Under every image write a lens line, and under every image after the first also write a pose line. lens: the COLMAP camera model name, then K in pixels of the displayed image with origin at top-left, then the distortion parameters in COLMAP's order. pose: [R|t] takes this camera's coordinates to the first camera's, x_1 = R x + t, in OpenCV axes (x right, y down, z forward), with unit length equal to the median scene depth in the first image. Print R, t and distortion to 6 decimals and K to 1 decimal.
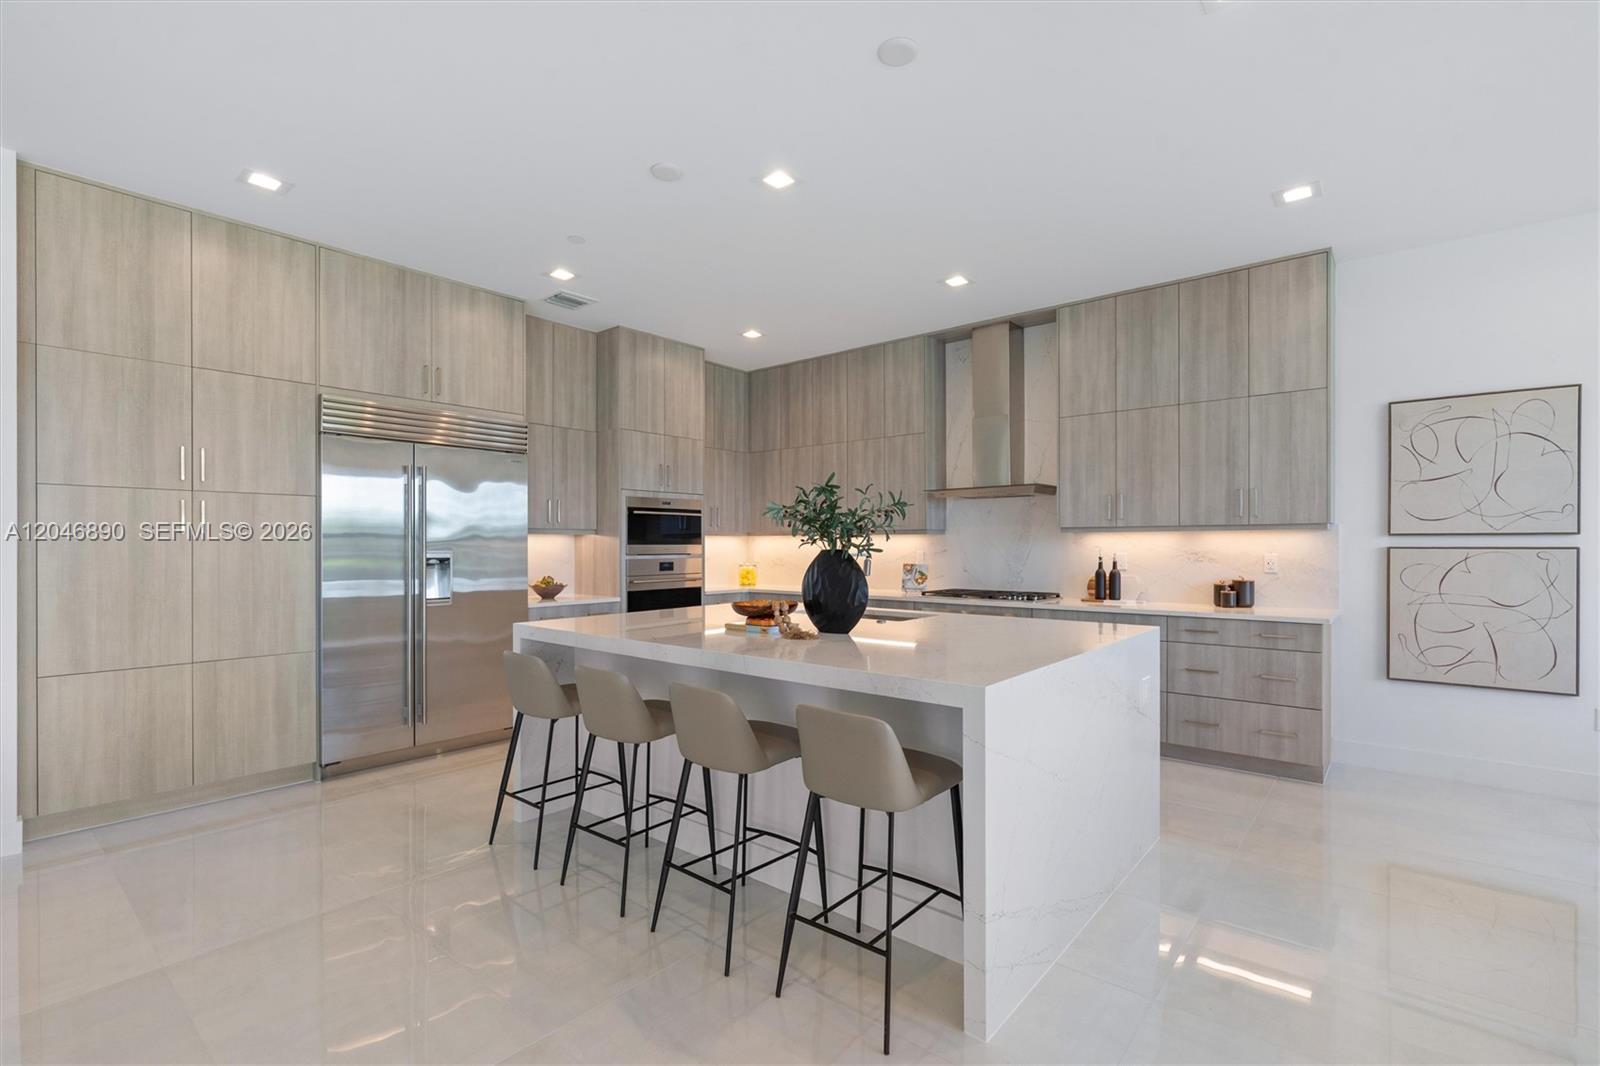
lens RADIAL K [[728.6, 0, 810.7], [0, 728.6, 542.9], [0, 0, 1]] dist [-0.007052, 0.004617]
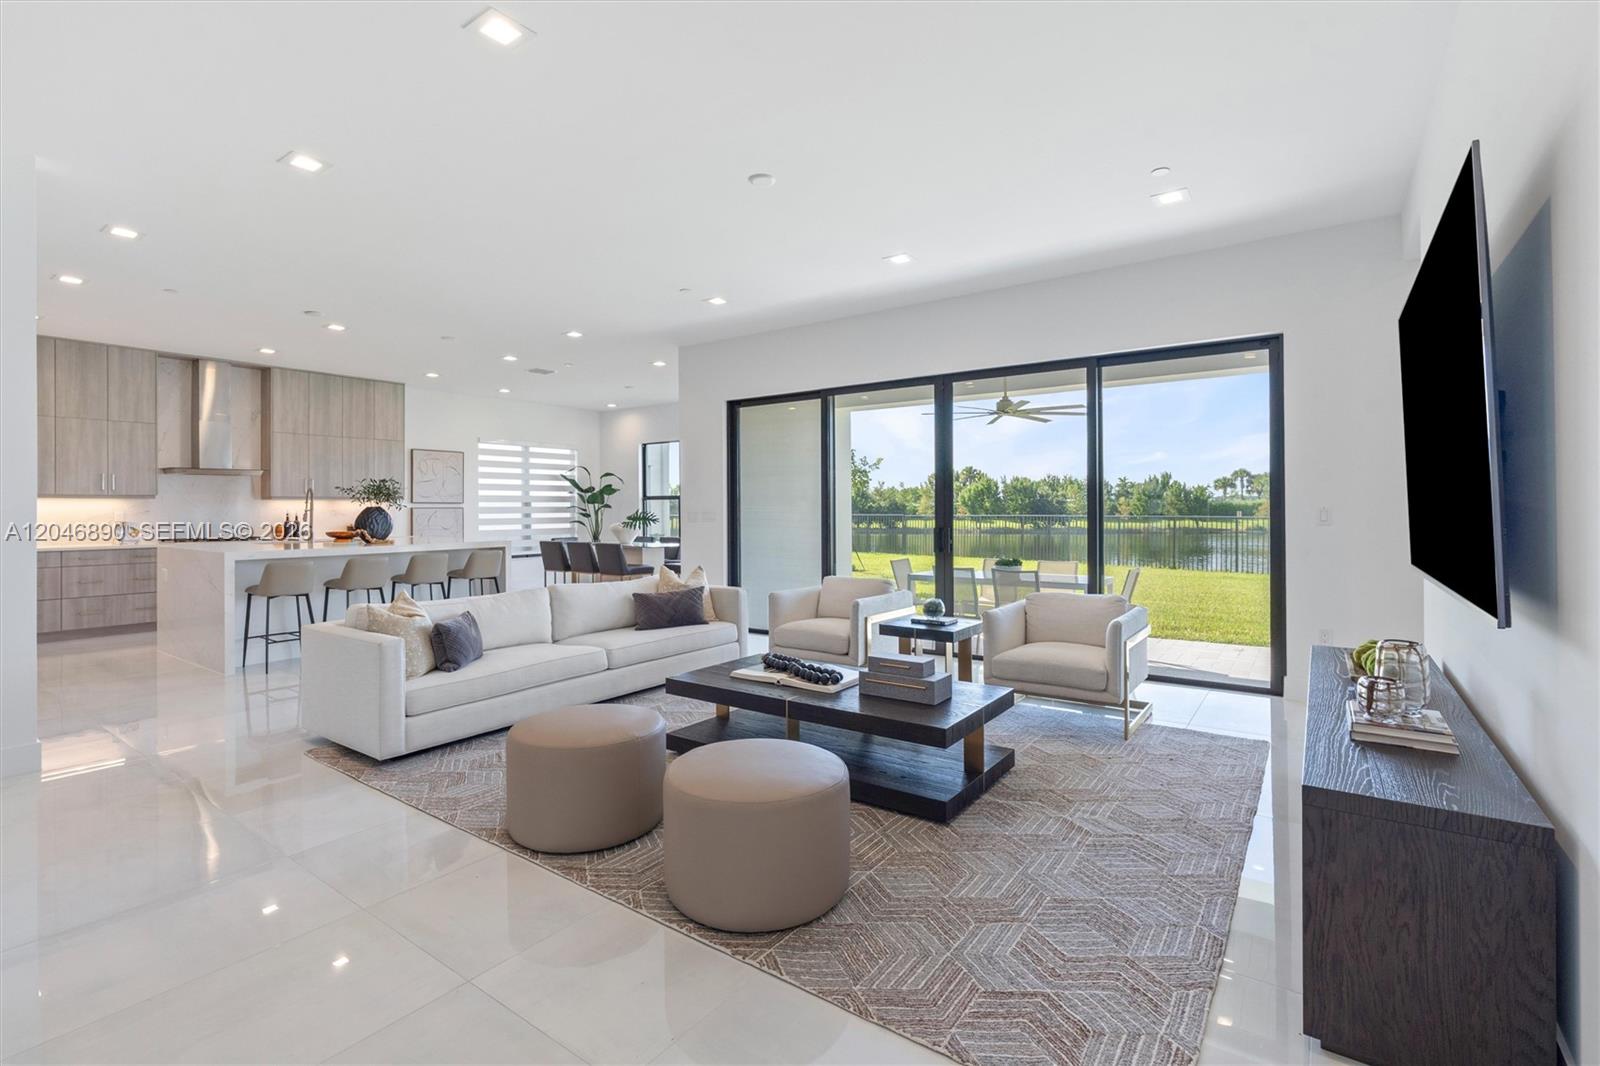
lens RADIAL K [[728.6, 0, 789.4], [0, 728.6, 505.2], [0, 0, 1]] dist [-0.007052, 0.004617]
pose [[-0.060773, 0.008031, 0.998119, -1.566788], [0.005532, 0.999955, -0.007709, 0.020871], [-0.998136, 0.005053, -0.060815, -0.111950]]
